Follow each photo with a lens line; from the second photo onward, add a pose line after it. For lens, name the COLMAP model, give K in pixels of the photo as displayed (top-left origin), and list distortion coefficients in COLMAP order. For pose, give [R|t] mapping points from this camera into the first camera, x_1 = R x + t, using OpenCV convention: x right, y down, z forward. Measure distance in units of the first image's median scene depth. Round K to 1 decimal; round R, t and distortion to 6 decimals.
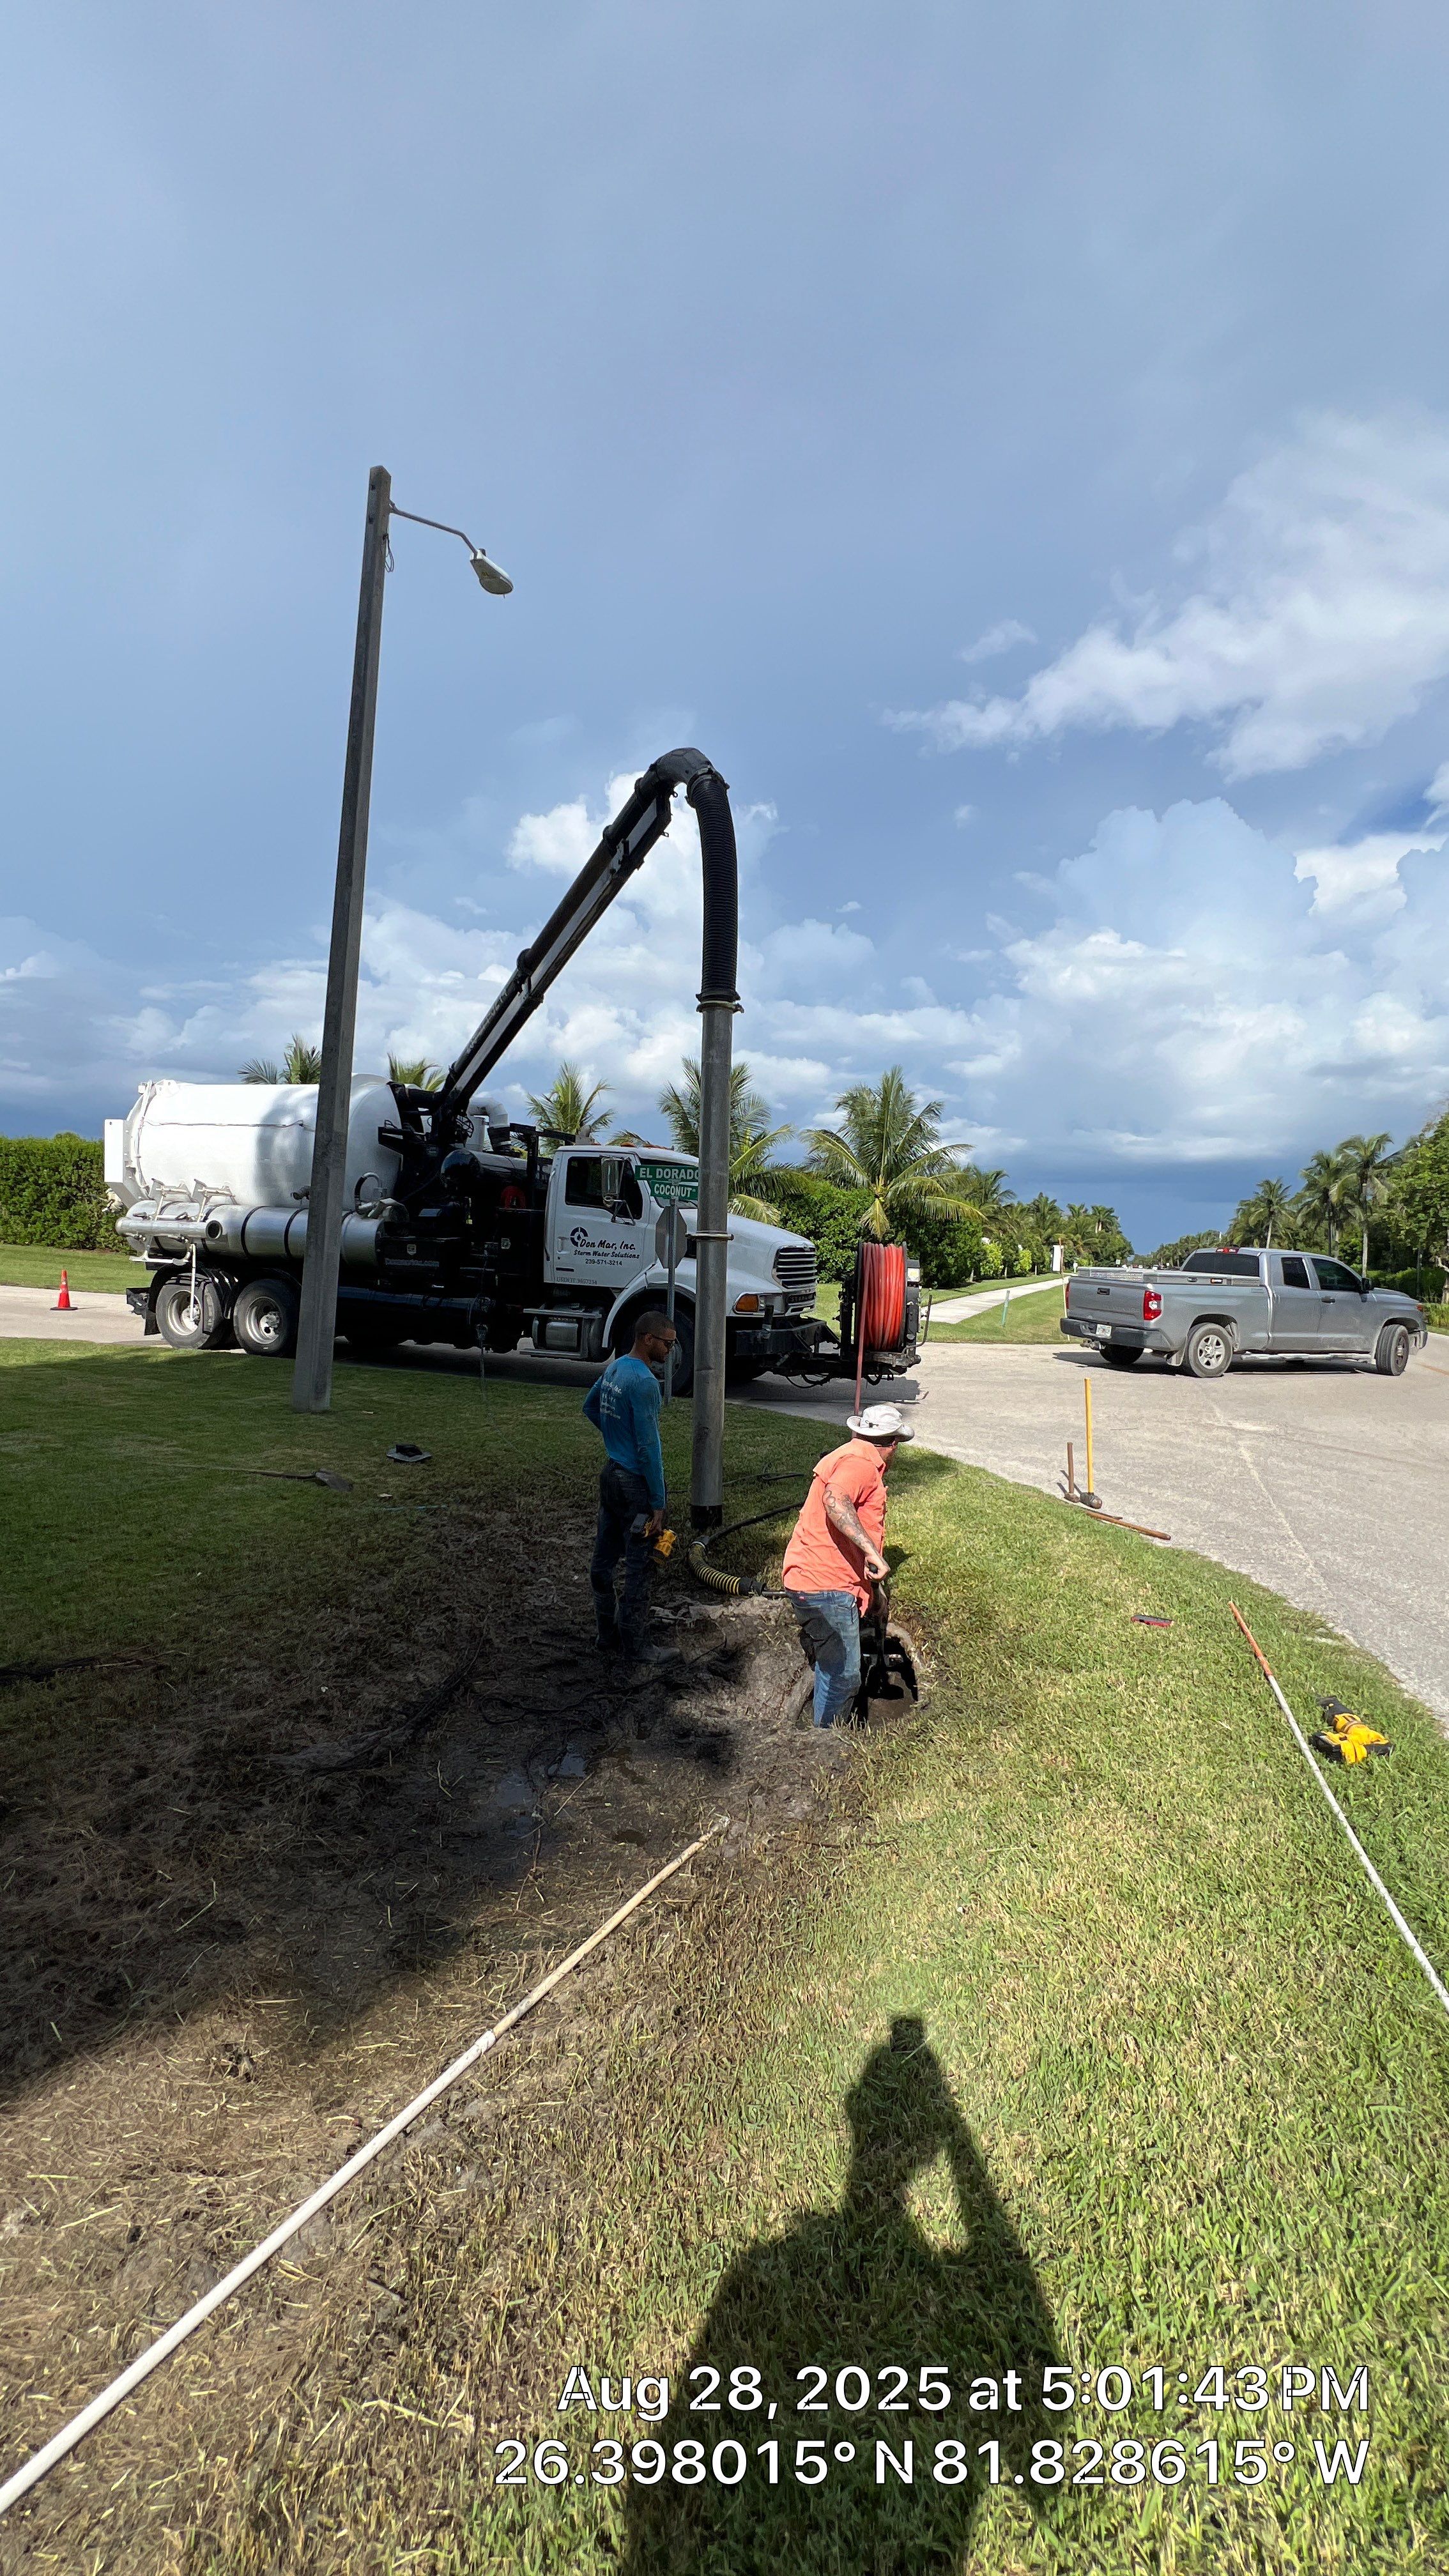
lens RADIAL K [[1033.6, 0, 730.9], [0, 1033.6, 1278.1], [0, 0, 1]] dist [-0.002345, 0.000912]
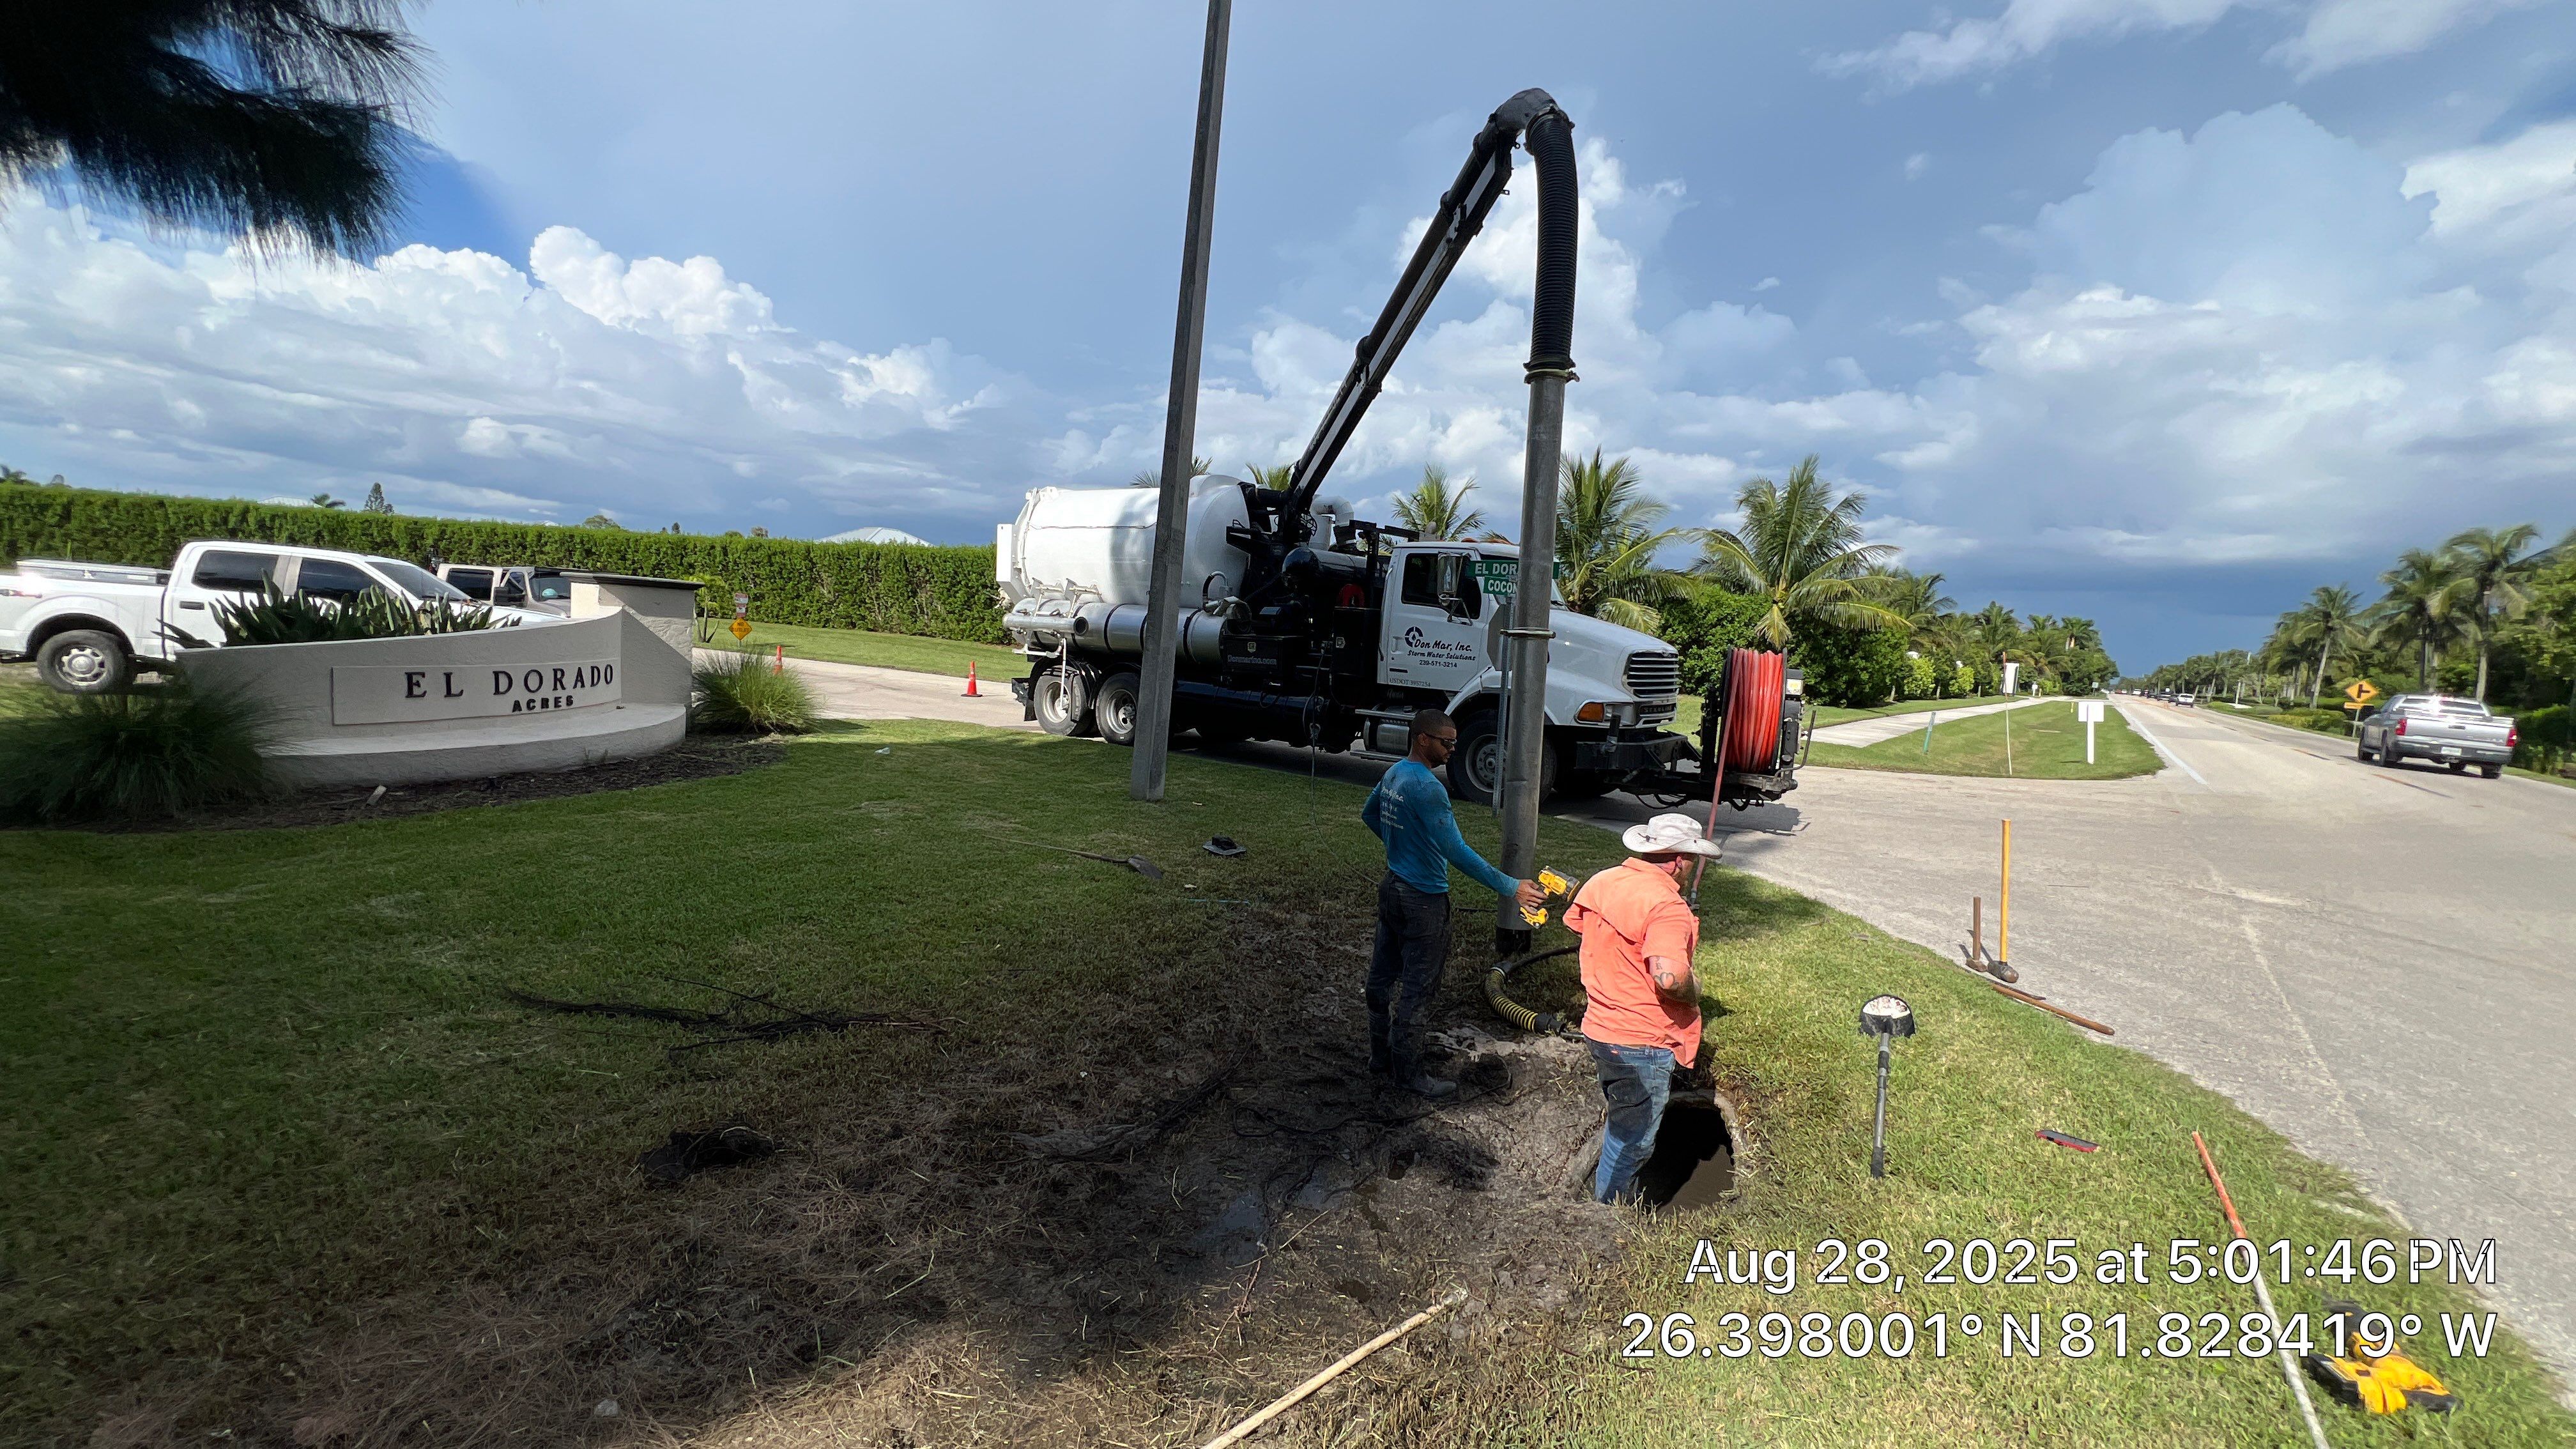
lens RADIAL K [[1033.6, 0, 1280.8], [0, 1033.6, 718.3], [0, 0, 1]] dist [-0.002345, 0.000912]
pose [[0.951984, 0.040472, -0.303462, 0.029848], [-0.030525, 0.998832, 0.037450, 0.003573], [0.304623, -0.026388, 0.952107, 0.042724]]
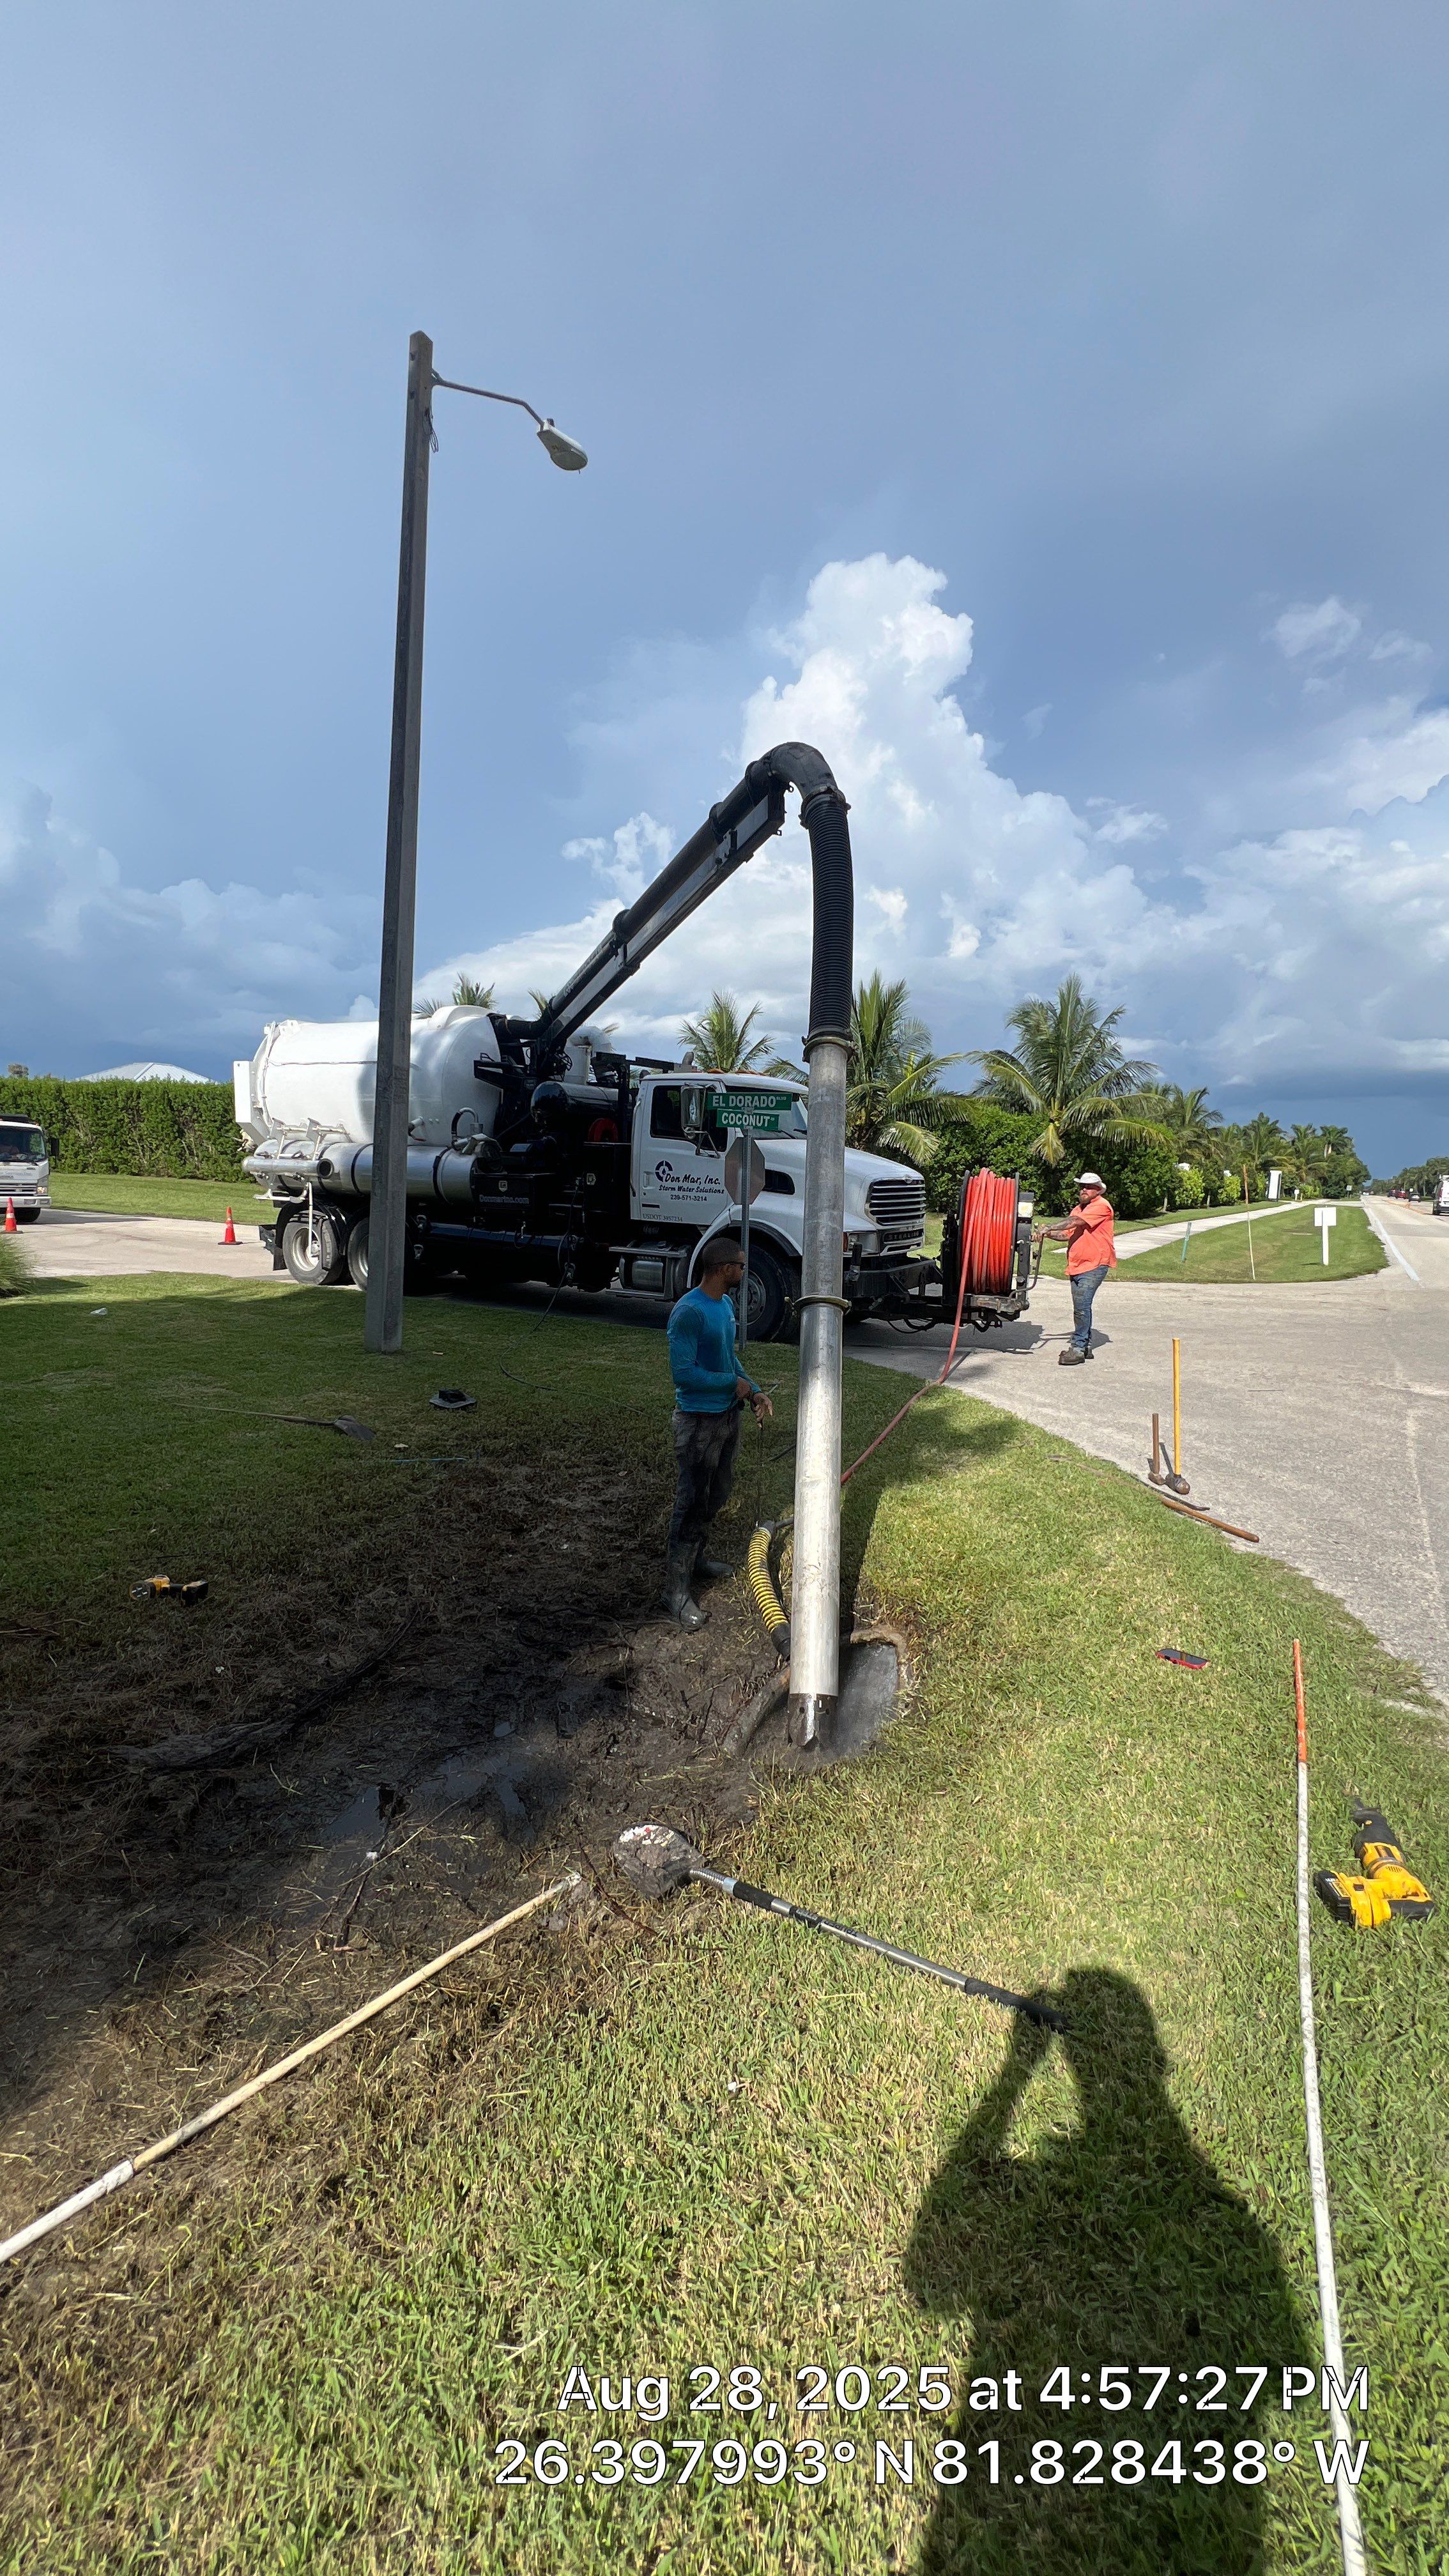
lens RADIAL K [[1033.6, 0, 727.8], [0, 1033.6, 1279.8], [0, 0, 1]] dist [-0.002345, 0.000912]
pose [[0.983010, 0.007761, -0.183387, 0.084835], [0.004964, 0.997616, 0.068830, -0.005177], [0.183484, -0.068571, 0.980628, 0.074308]]
